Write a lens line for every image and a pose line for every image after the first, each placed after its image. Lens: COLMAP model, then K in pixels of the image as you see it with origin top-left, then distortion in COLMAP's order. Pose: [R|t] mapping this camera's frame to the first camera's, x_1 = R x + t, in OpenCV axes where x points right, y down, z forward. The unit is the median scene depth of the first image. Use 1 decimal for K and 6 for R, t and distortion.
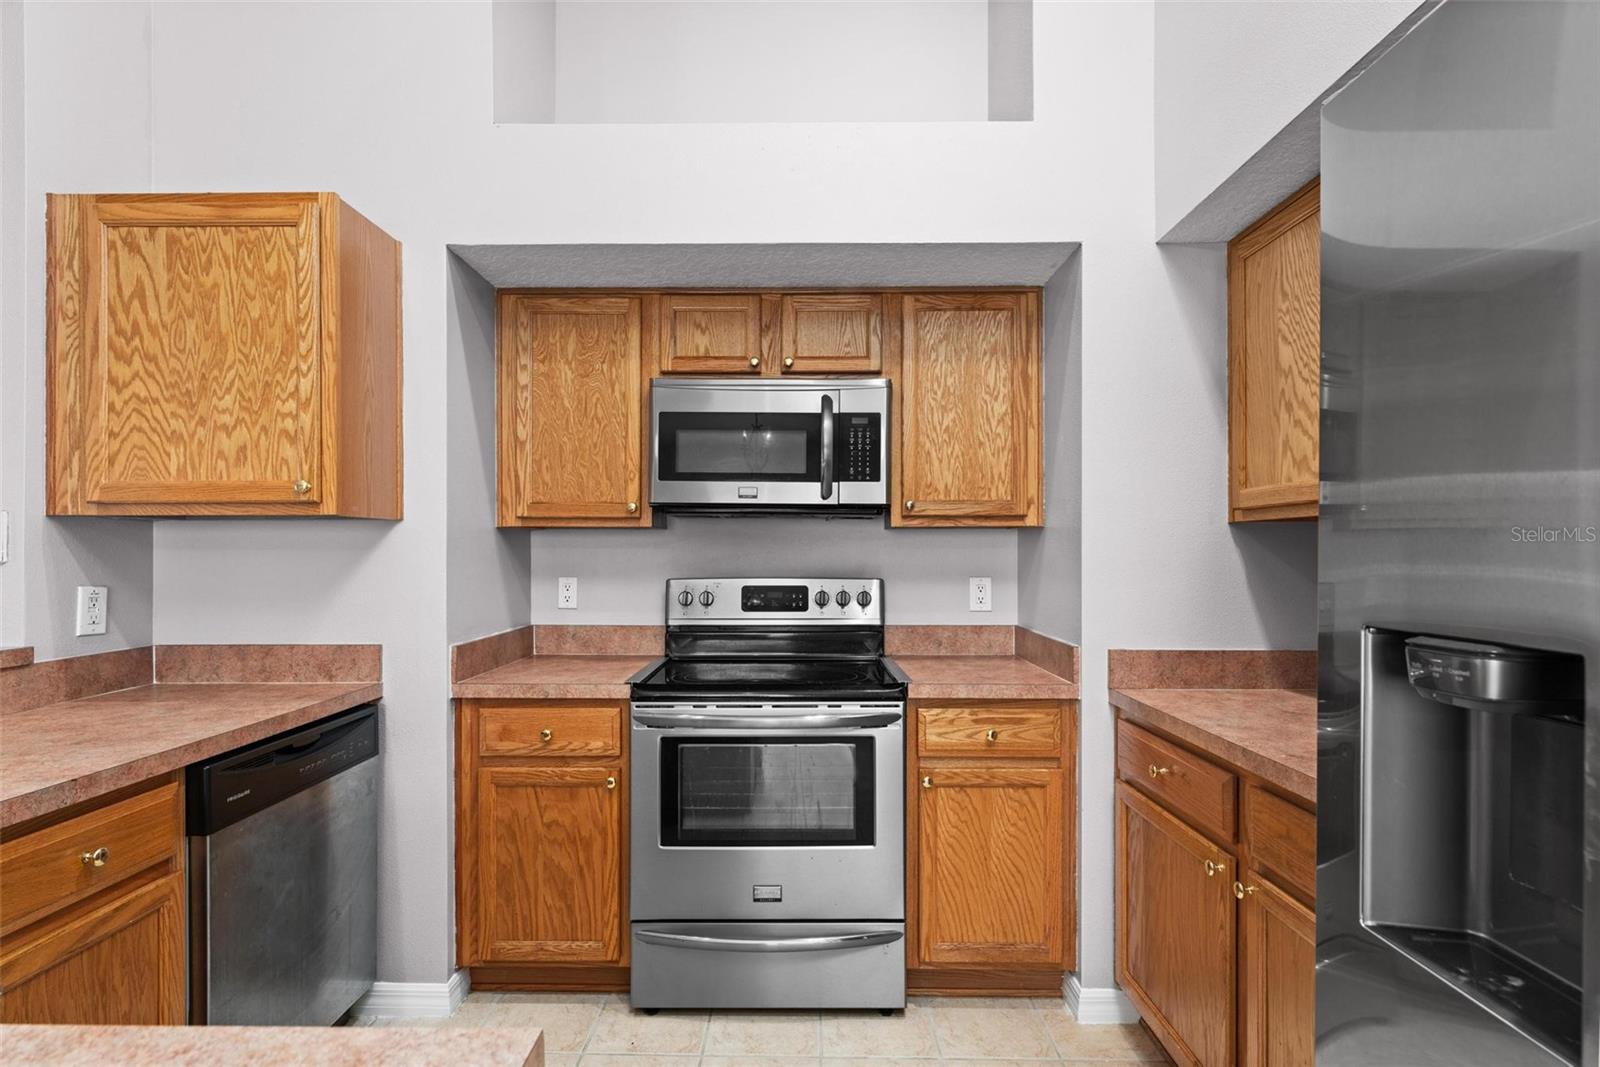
lens RADIAL K [[781.8, 0, 797.7], [0, 781.8, 552.6], [0, 0, 1]] dist [-0.001972, -0.000296]
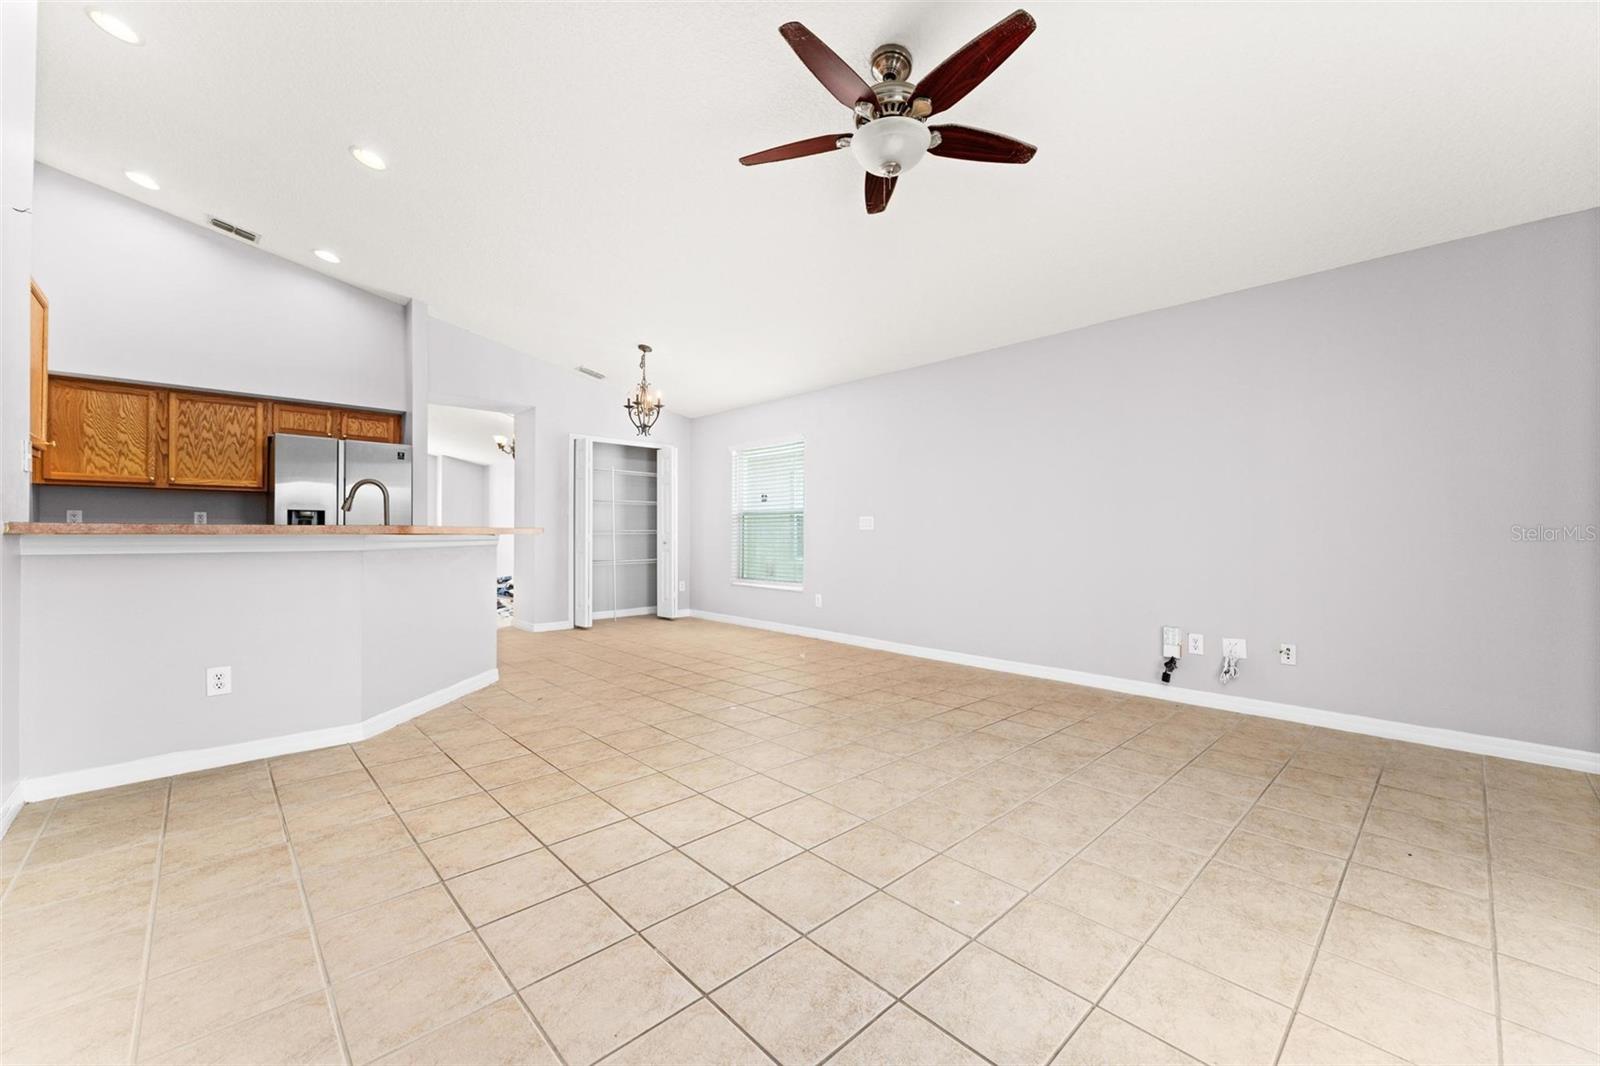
lens RADIAL K [[629.0, 0, 800.0], [0, 629.0, 533.0], [0, 0, 1]] dist [0.001272, 0.000162]
pose [[-0.694306, -0.001200, 0.719679, -2.620143], [-0.003922, 0.999990, -0.002116, 0.116287], [-0.719669, -0.004291, -0.694304, 0.621351]]
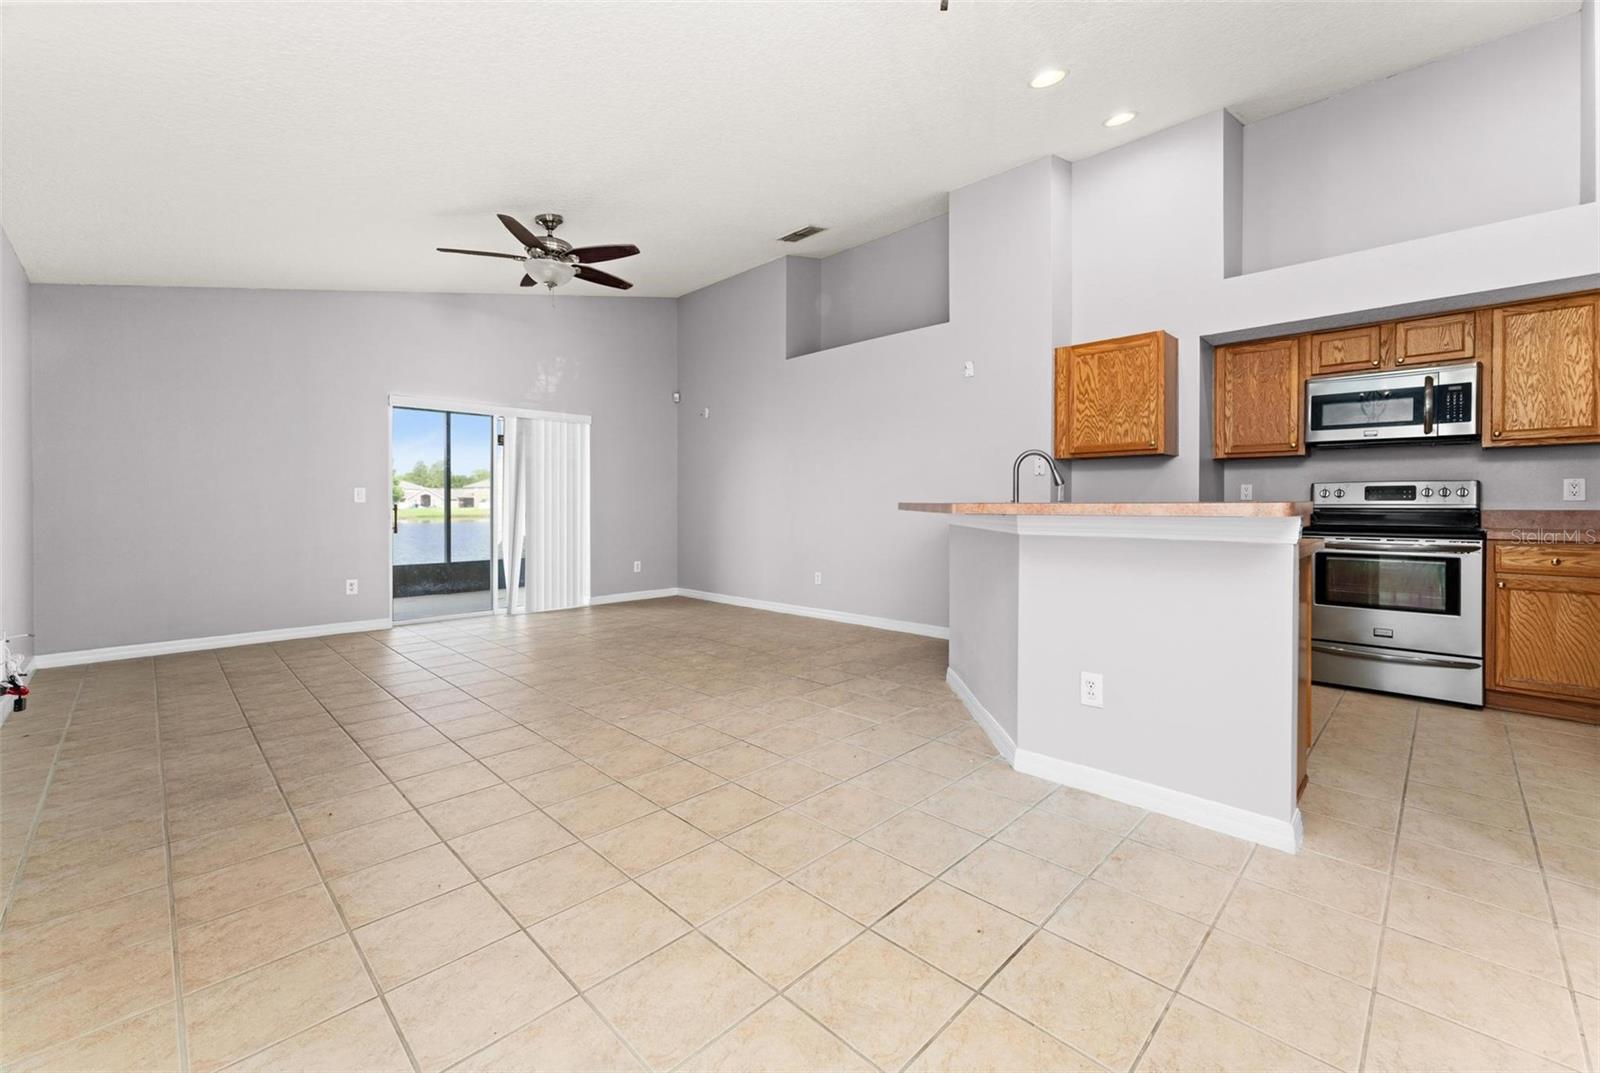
lens RADIAL K [[649.9, 0, 803.8], [0, 649.9, 508.5], [0, 0, 1]] dist [0.000202, 0.000170]
pose [[0.720835, 0.005281, -0.693087, 0.042692], [0.000916, 0.999963, 0.008572, 0.100174], [0.693106, -0.006814, 0.720803, -1.207437]]
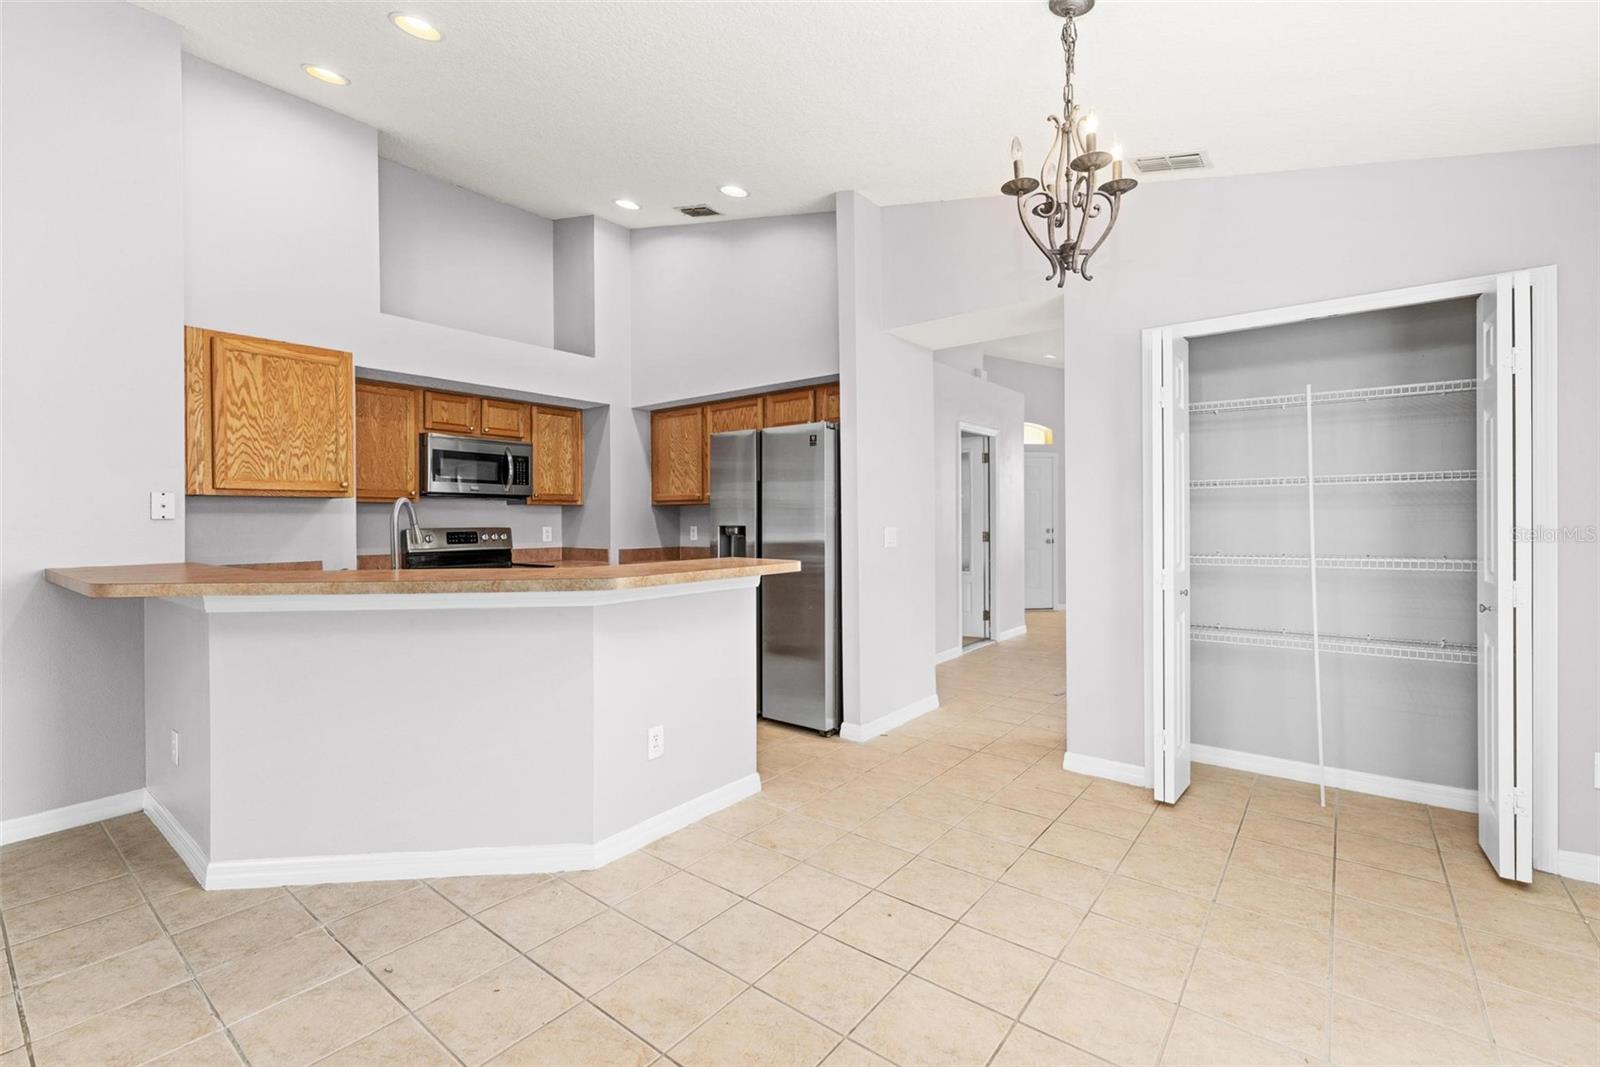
lens RADIAL K [[696.4, 0, 797.9], [0, 696.4, 524.0], [0, 0, 1]] dist [-0.000664, 0.000255]
pose [[0.610807, -0.008673, 0.791732, -1.192855], [0.005078, 0.999962, 0.007036, 0.017151], [-0.791764, -0.000277, 0.610828, -1.047145]]
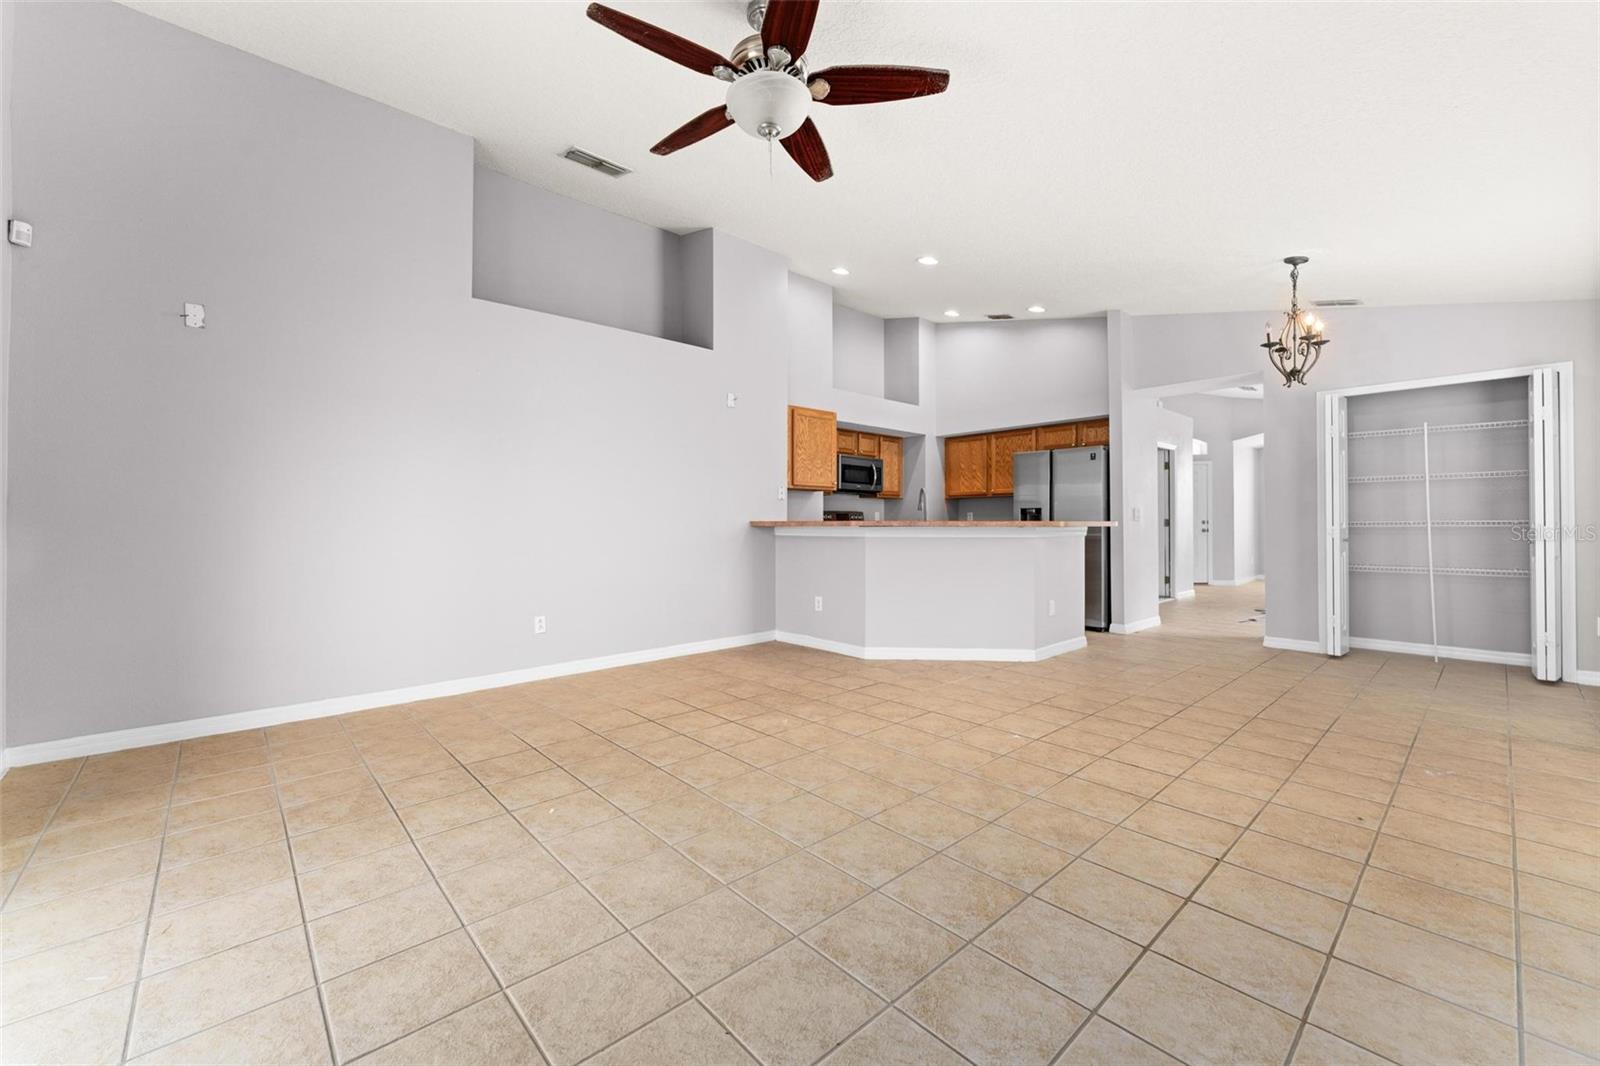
lens RADIAL K [[635.1, 0, 798.9], [0, 635.1, 519.5], [0, 0, 1]] dist [0.002516, 0.000149]
pose [[0.732773, 0.004950, 0.680455, -2.598856], [-0.000196, 0.999975, -0.007063, 0.111399], [-0.680473, 0.005042, 0.732756, -1.144944]]
